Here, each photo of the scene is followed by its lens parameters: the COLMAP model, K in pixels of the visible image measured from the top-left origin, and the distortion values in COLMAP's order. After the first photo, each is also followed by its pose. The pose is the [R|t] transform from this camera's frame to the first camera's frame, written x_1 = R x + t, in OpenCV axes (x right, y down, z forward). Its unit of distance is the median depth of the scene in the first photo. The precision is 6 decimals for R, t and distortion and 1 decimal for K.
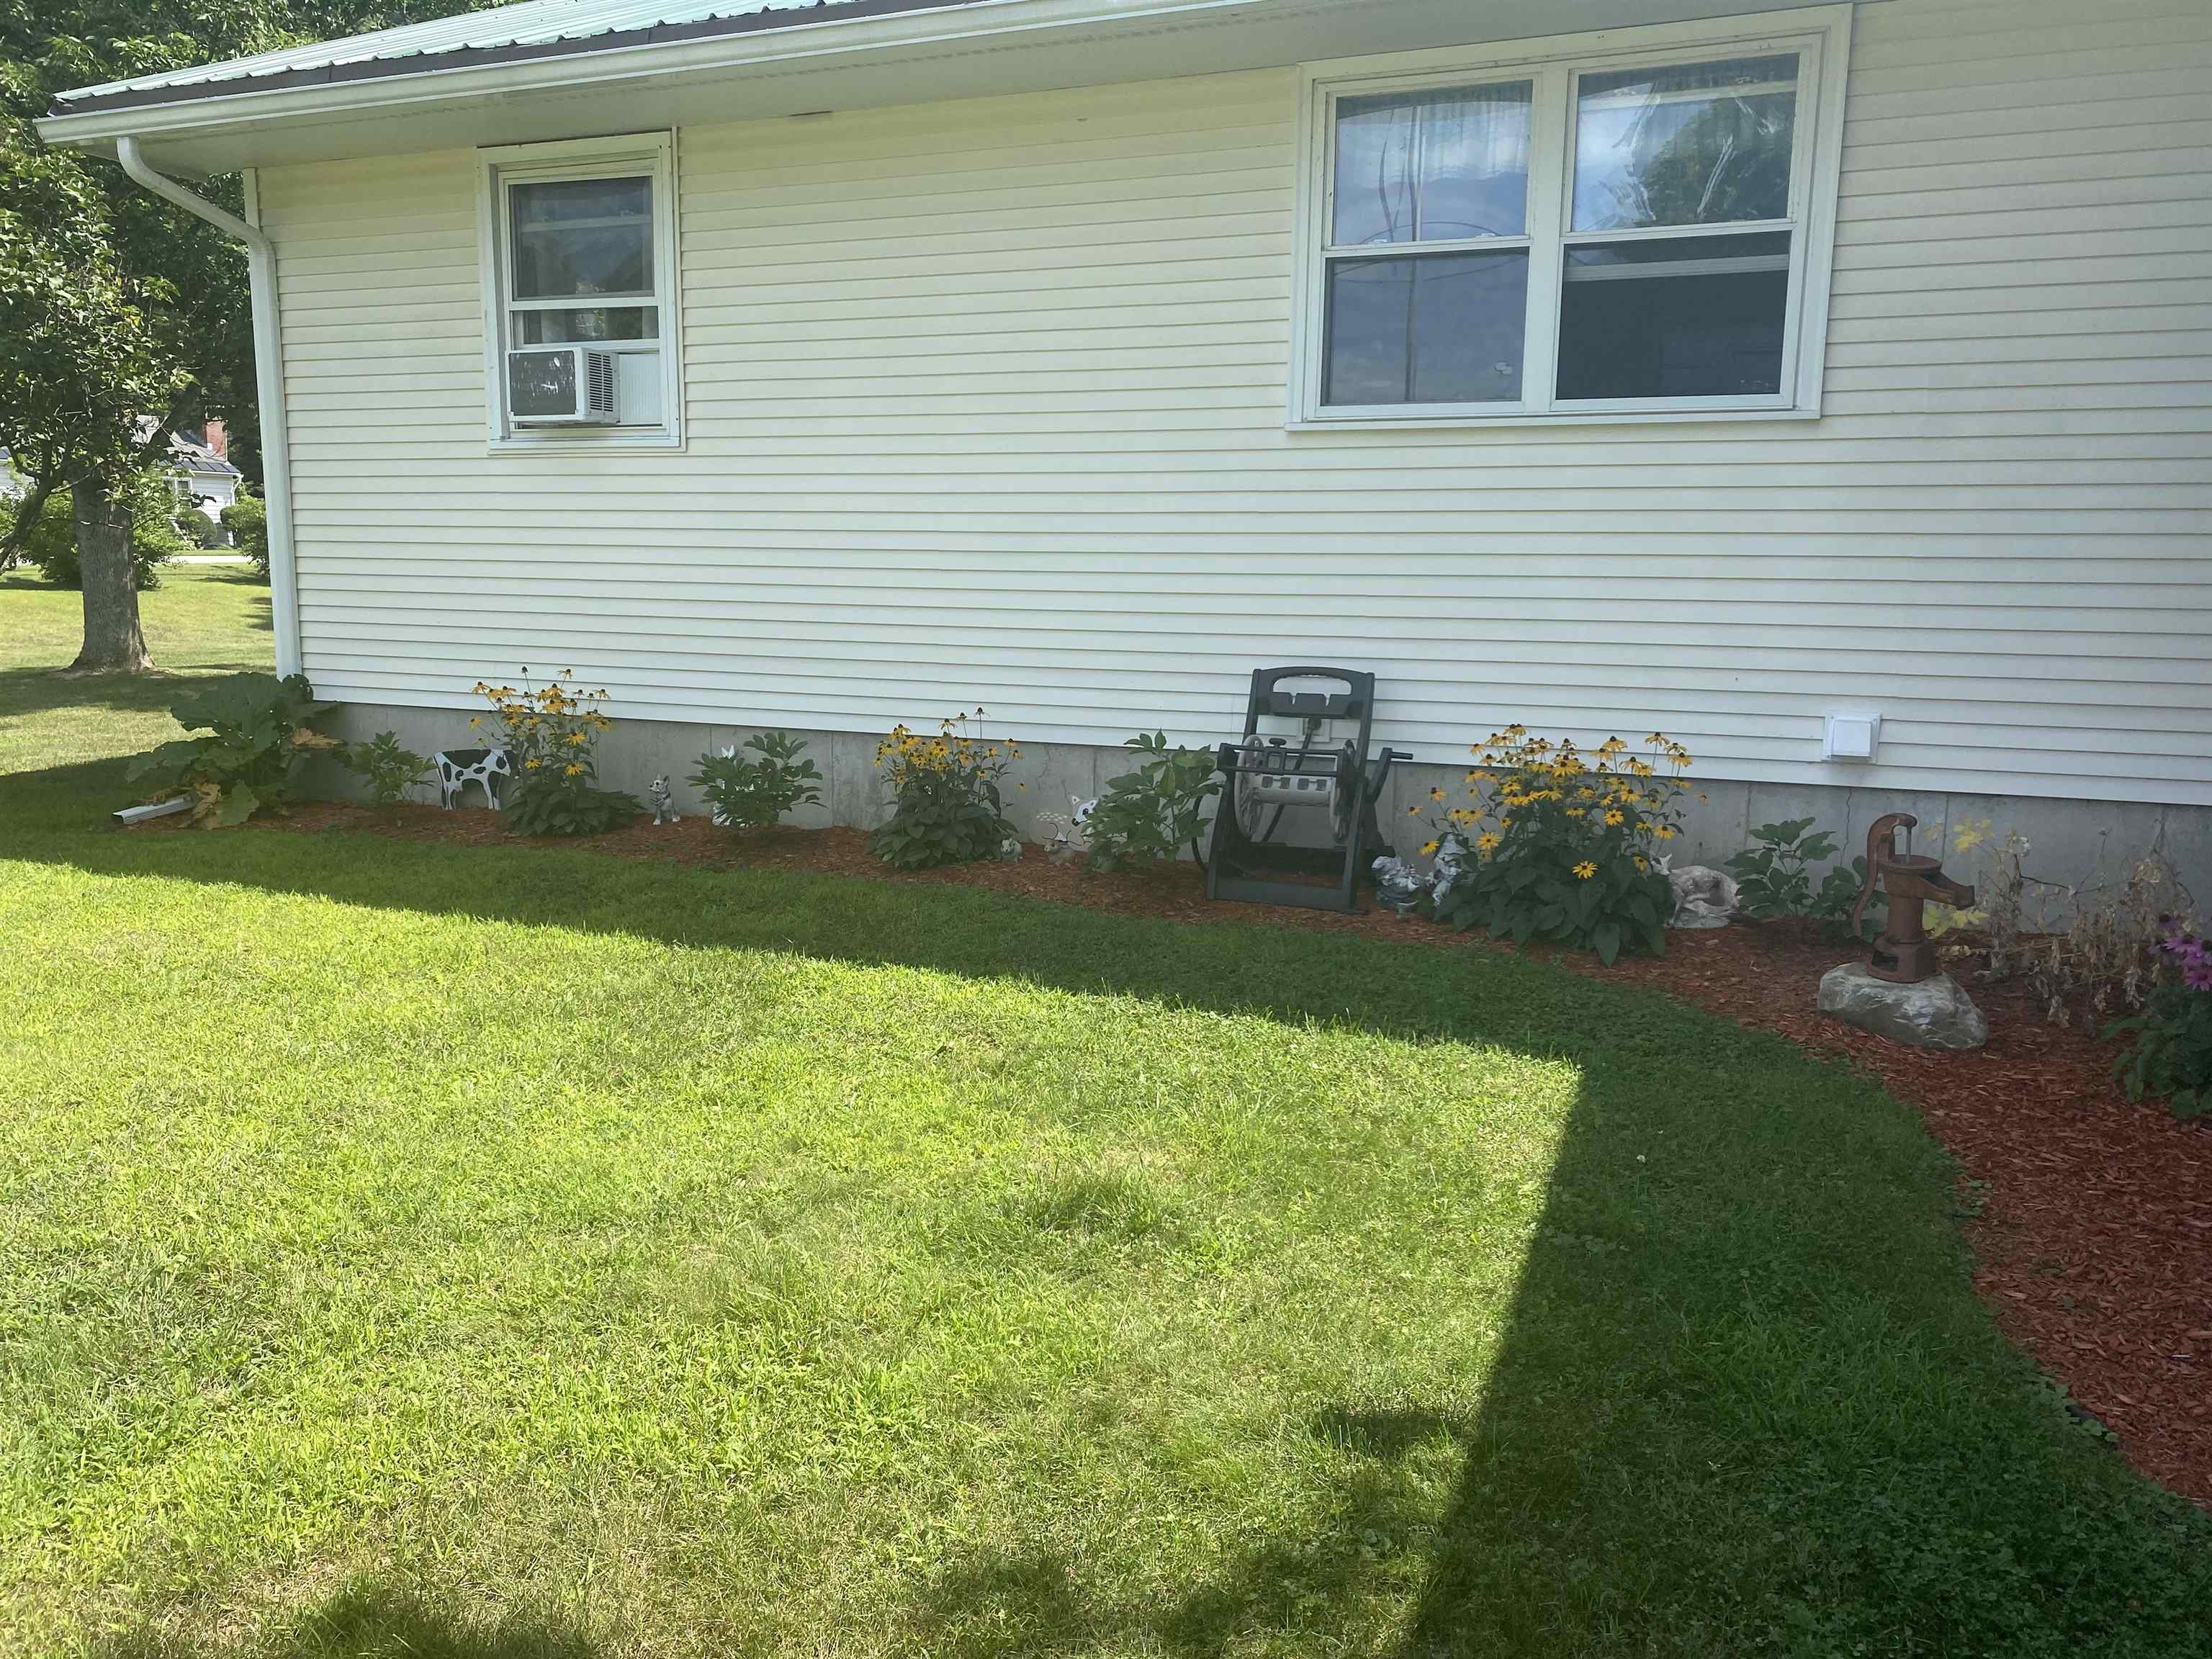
lens RADIAL K [[1684.5, 0, 1090.4], [0, 1684.5, 844.6], [0, 0, 1]] dist [0.046036, -0.003391]
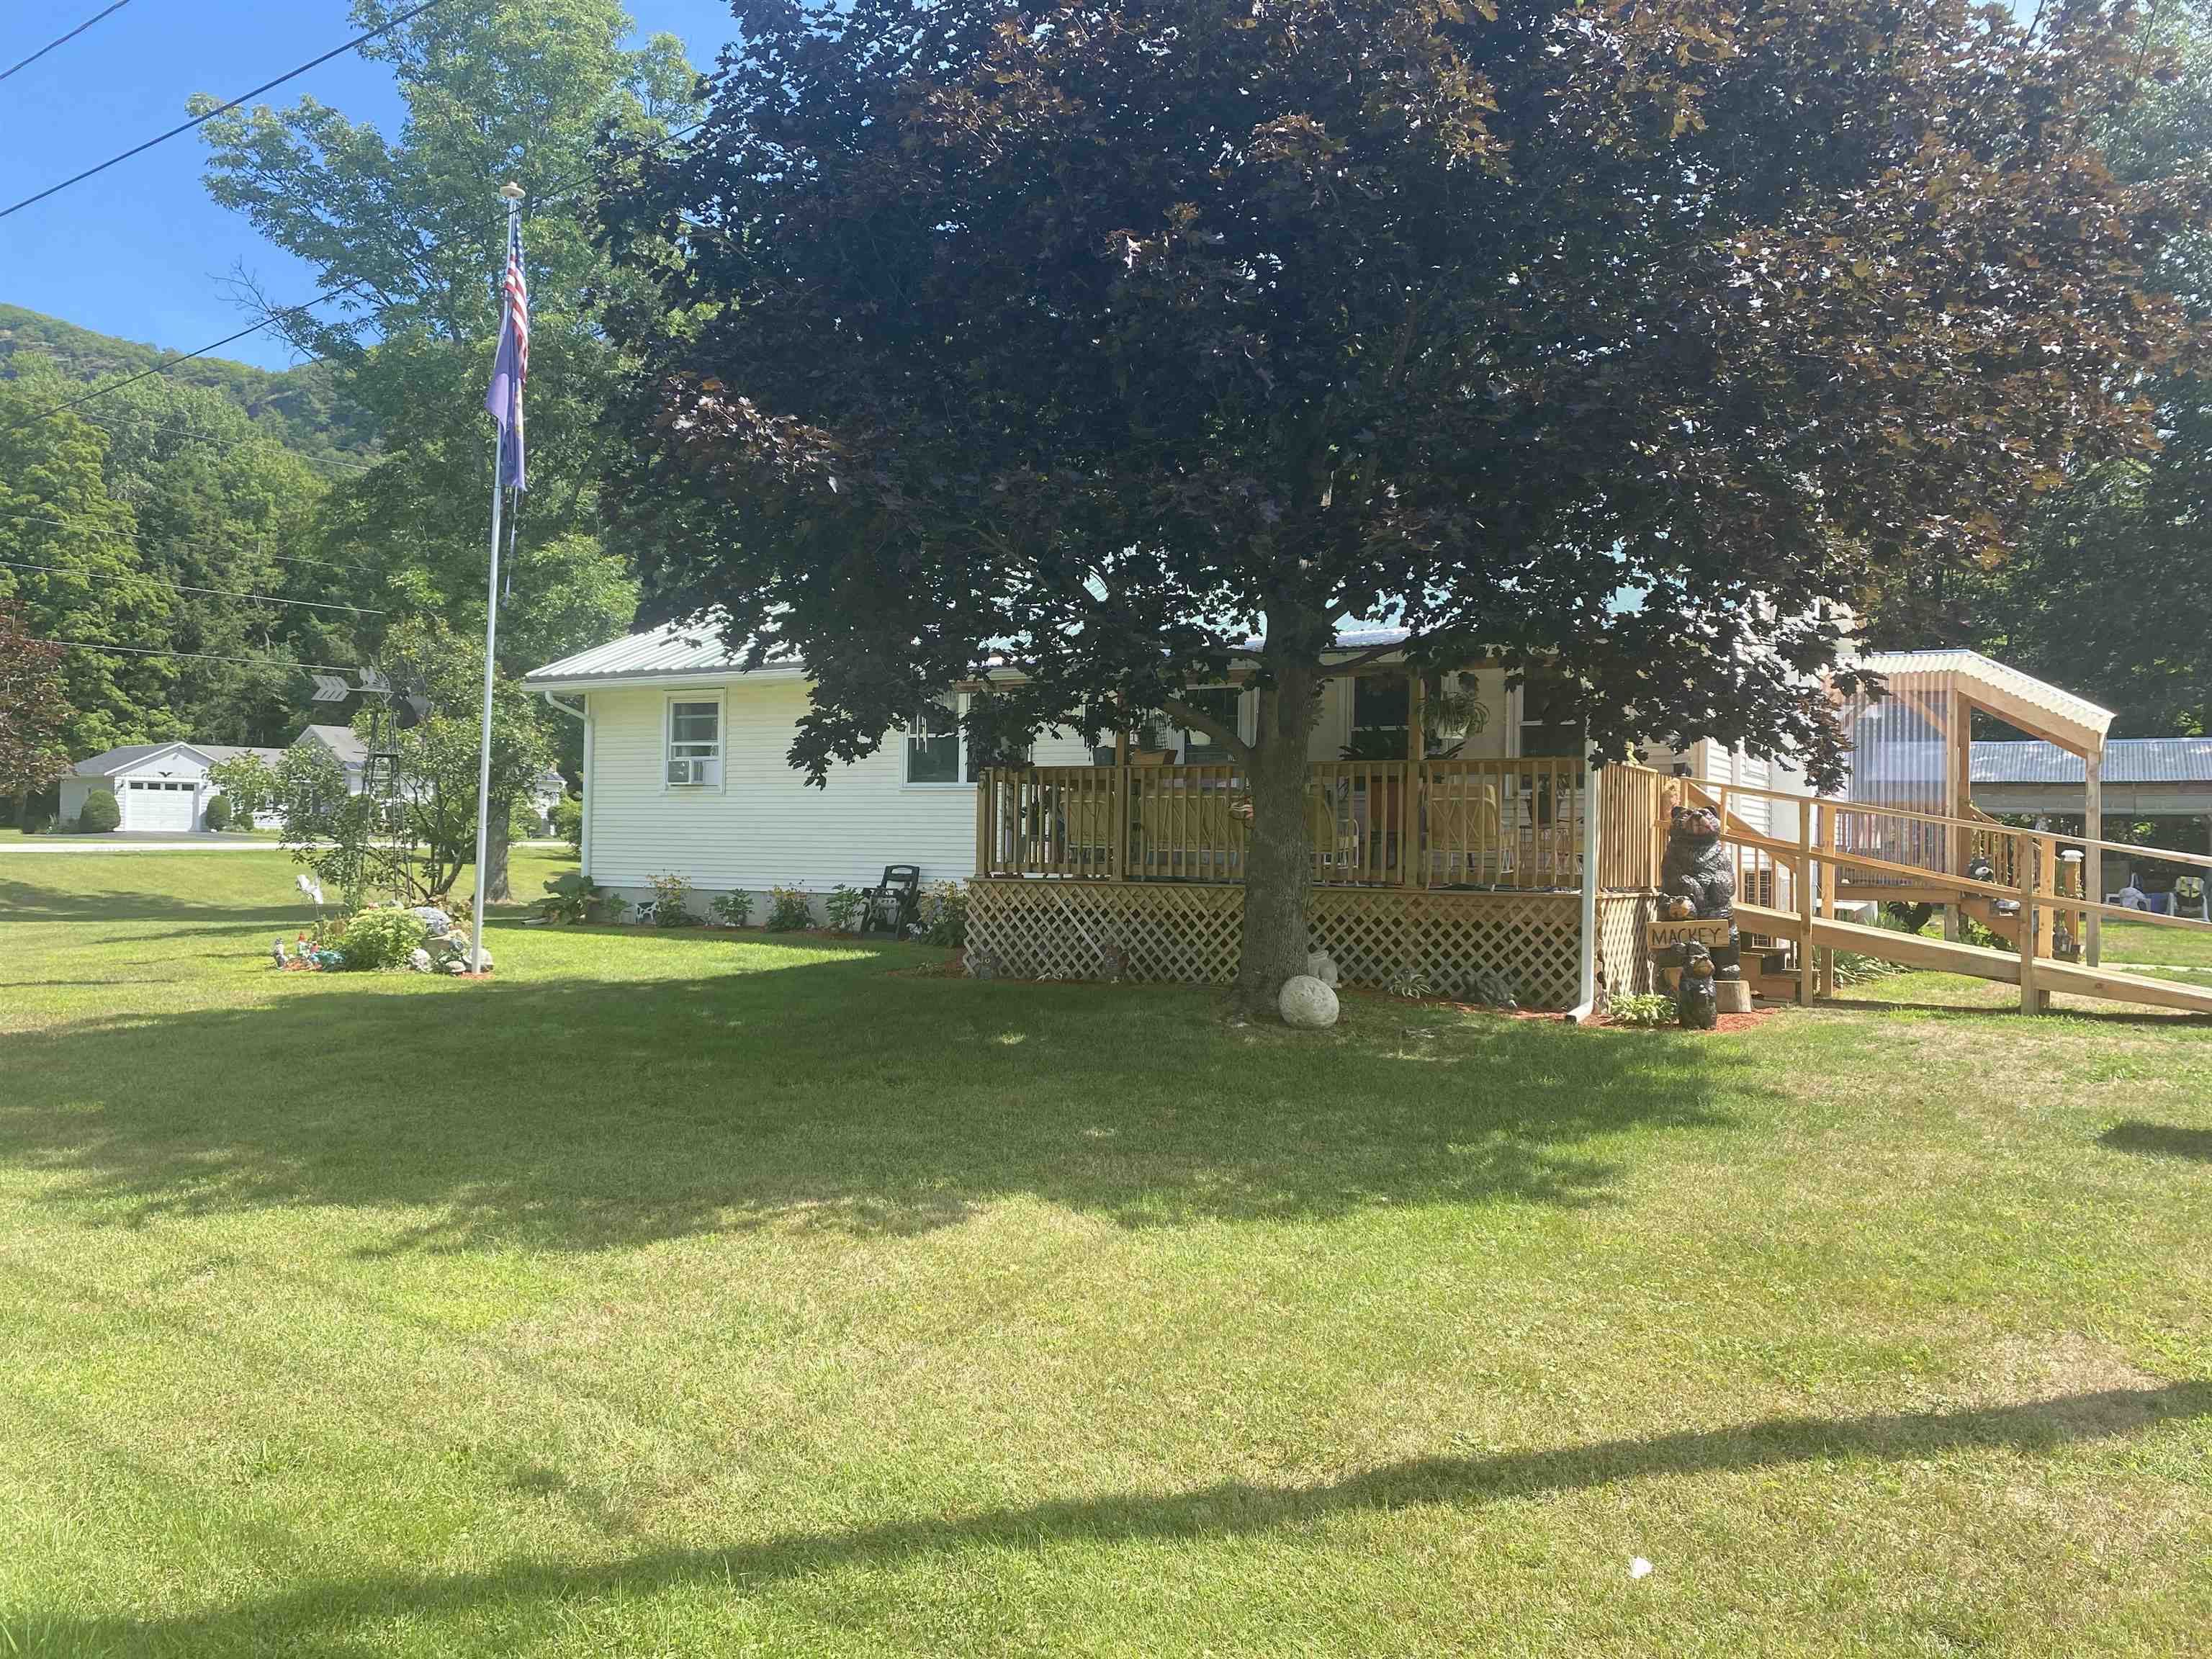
lens RADIAL K [[1684.5, 0, 1121.1], [0, 1684.5, 824.2], [0, 0, 1]] dist [0.046036, -0.003391]
pose [[0.991101, -0.003296, -0.133072, 0.772621], [-0.020677, 0.983747, -0.178366, 0.297592], [0.131497, 0.179530, 0.974924, -1.611994]]
